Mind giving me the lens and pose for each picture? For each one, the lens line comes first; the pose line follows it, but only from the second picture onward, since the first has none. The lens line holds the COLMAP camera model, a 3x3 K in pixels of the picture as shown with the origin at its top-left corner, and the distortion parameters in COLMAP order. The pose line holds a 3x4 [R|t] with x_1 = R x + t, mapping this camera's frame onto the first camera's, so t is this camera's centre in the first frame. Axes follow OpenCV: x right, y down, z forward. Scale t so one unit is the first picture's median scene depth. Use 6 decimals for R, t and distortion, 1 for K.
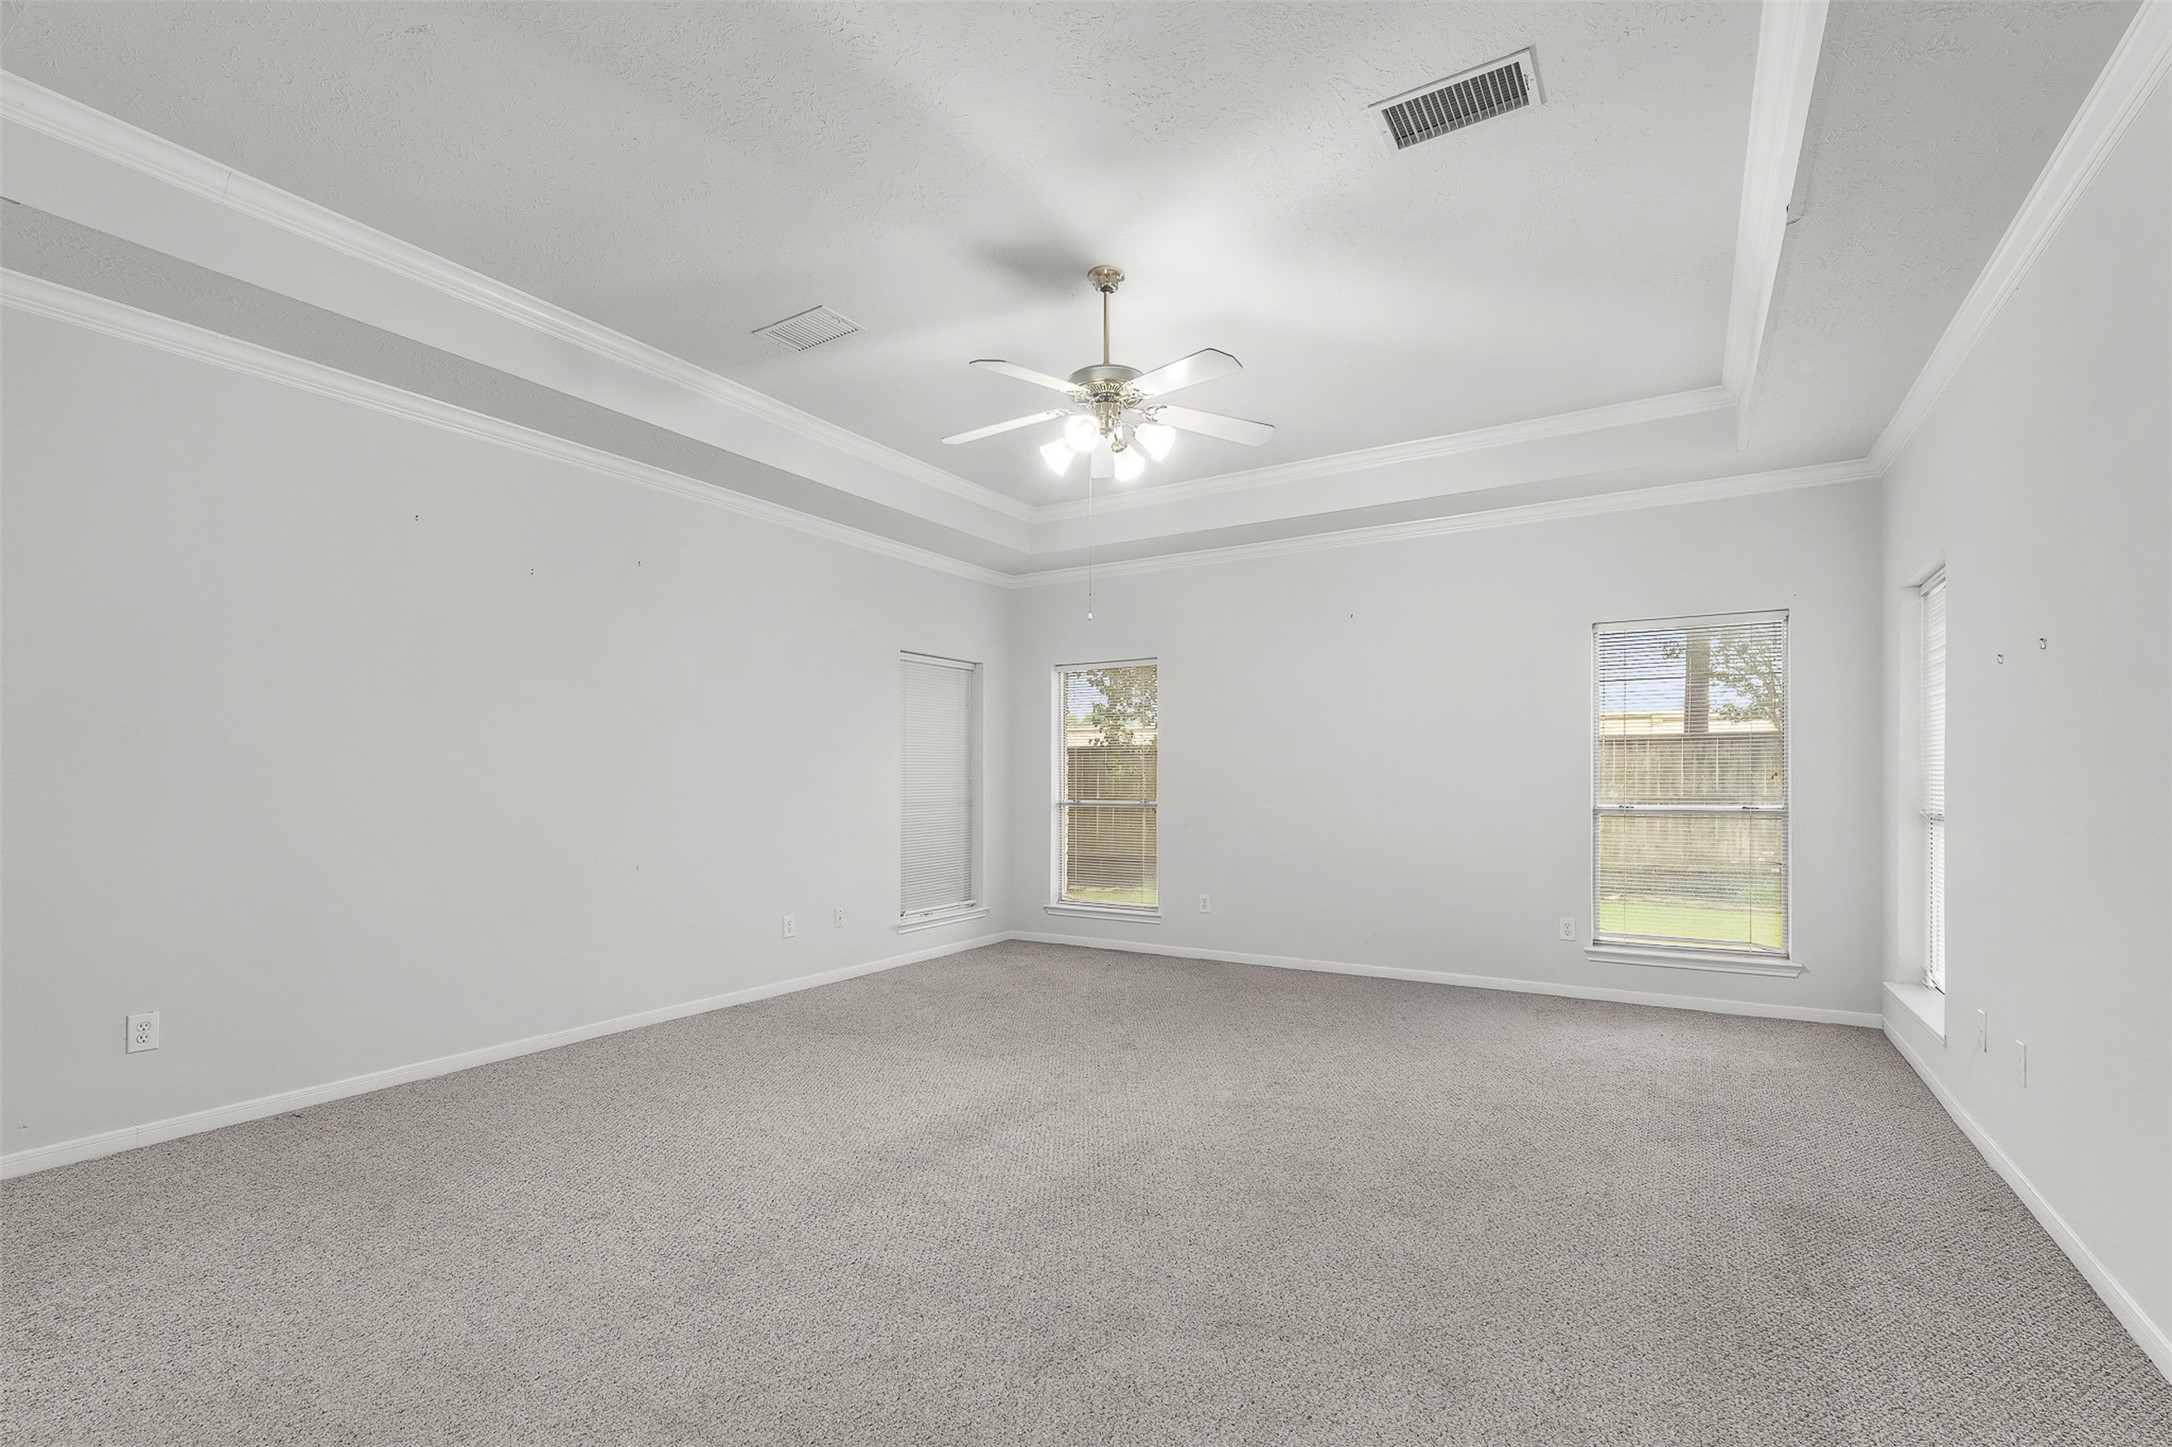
lens RADIAL K [[975.8, 0, 1079.5], [0, 975.8, 800.8], [0, 0, 1]] dist [0.001112, 0.000178]
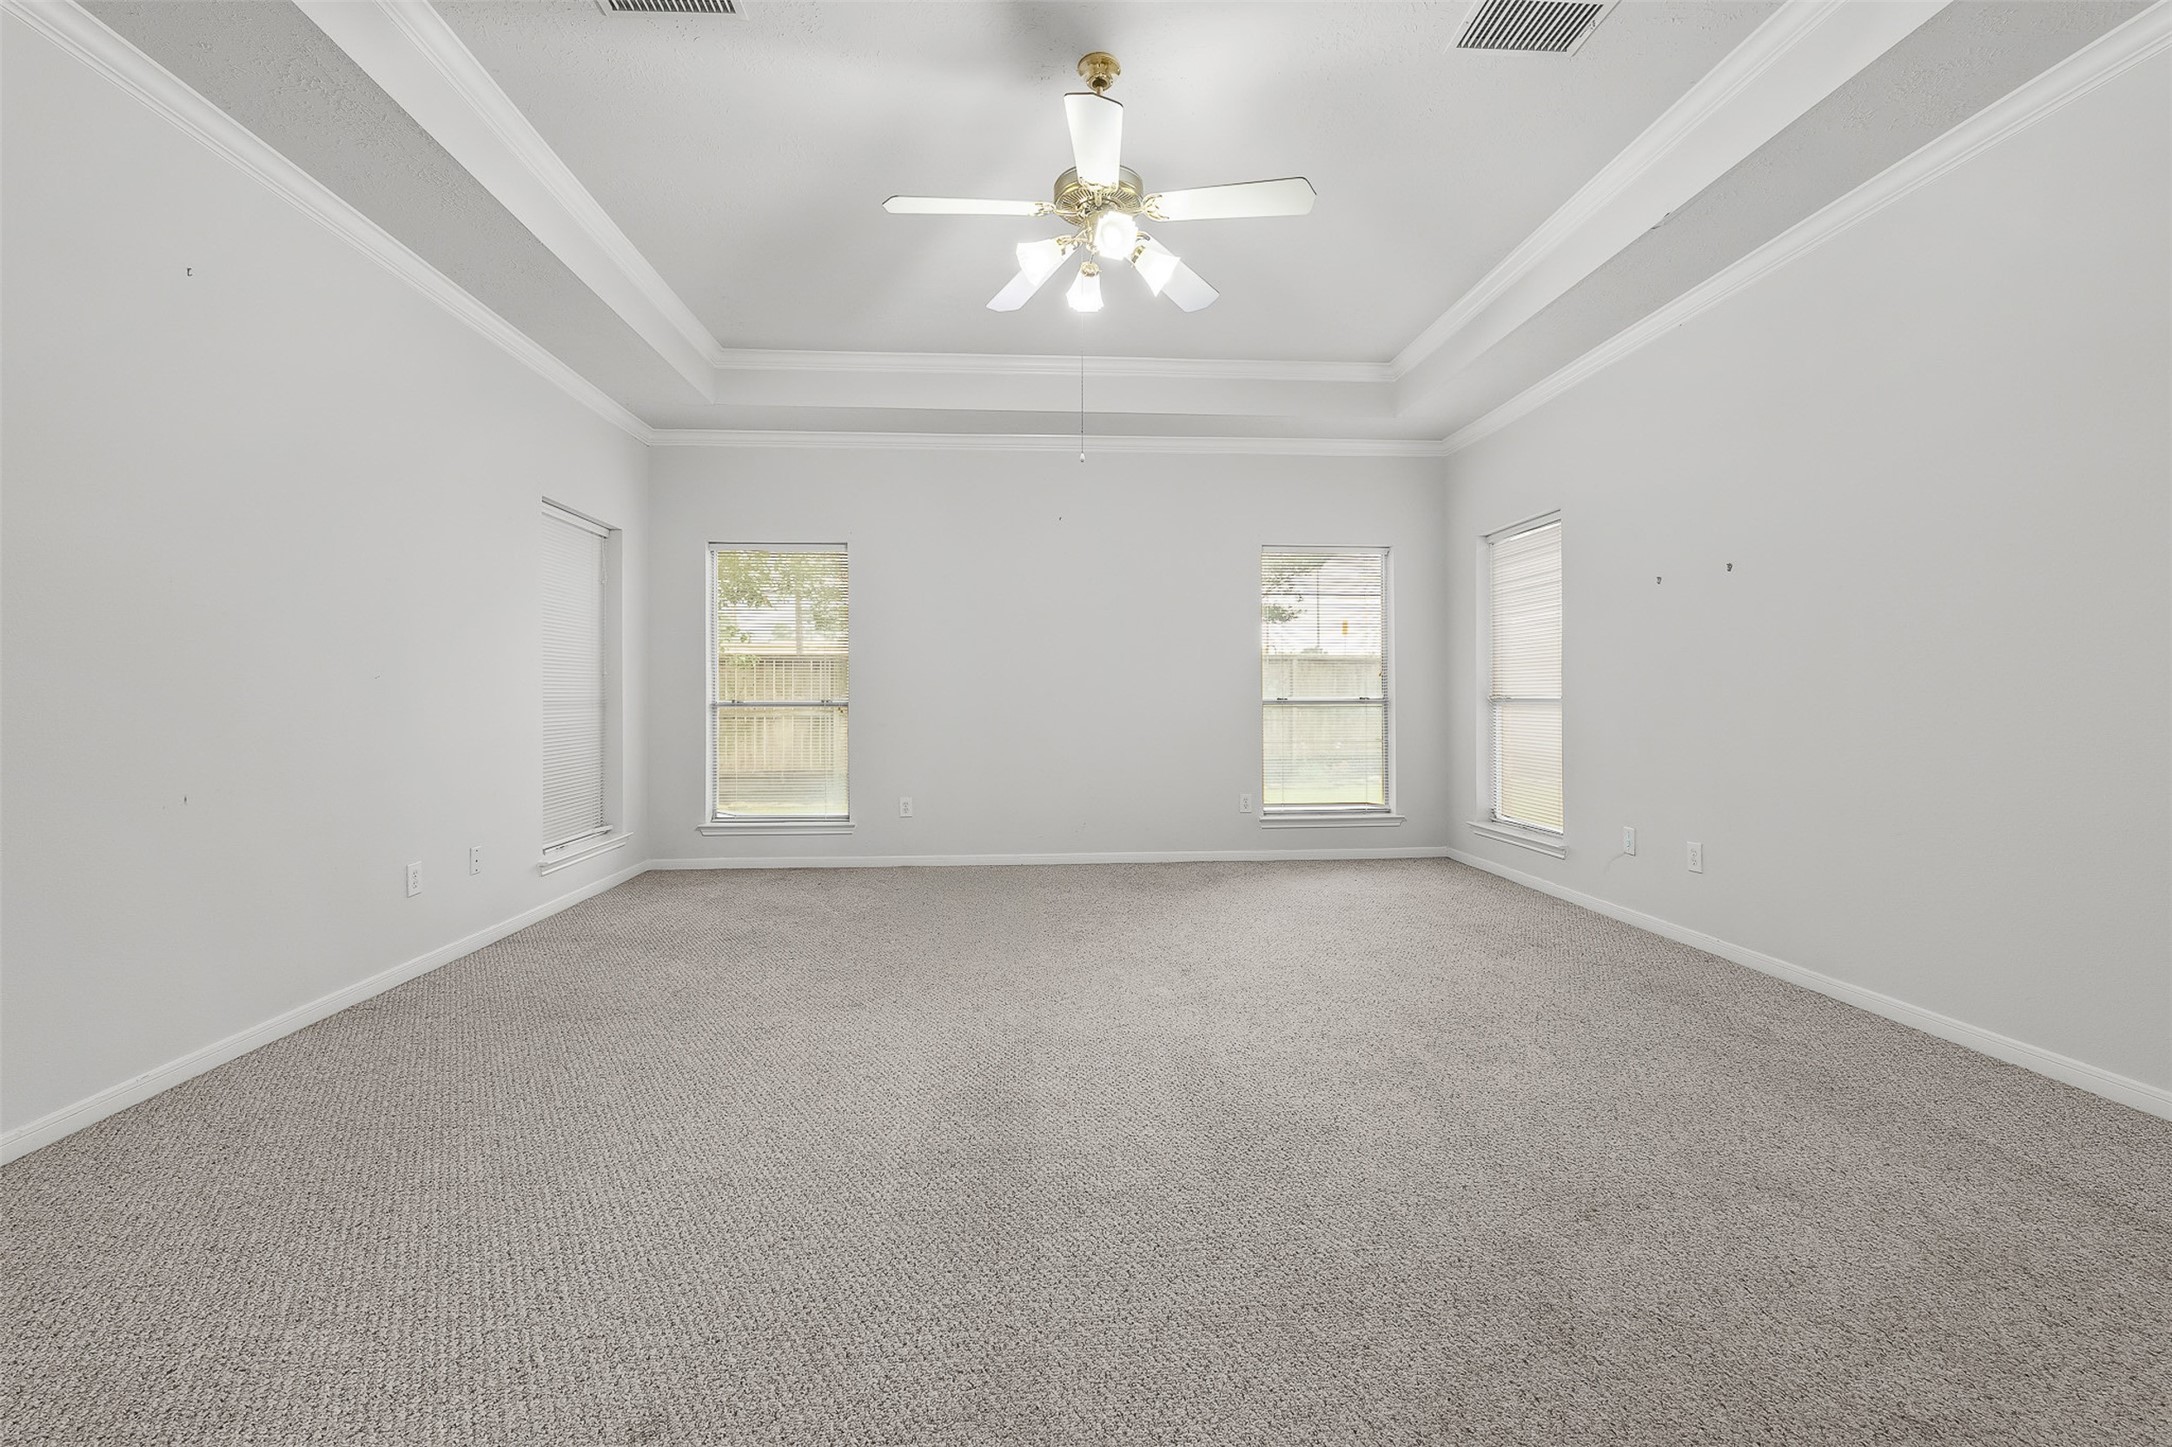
lens RADIAL K [[894.6, 0, 1083.4], [0, 894.6, 709.1], [0, 0, 1]] dist [-0.004842, -0.000127]
pose [[0.810796, -0.006487, 0.585293, -0.248762], [0.014226, 0.999862, -0.008626, 0.020913], [-0.585156, 0.015320, 0.810776, 0.203201]]
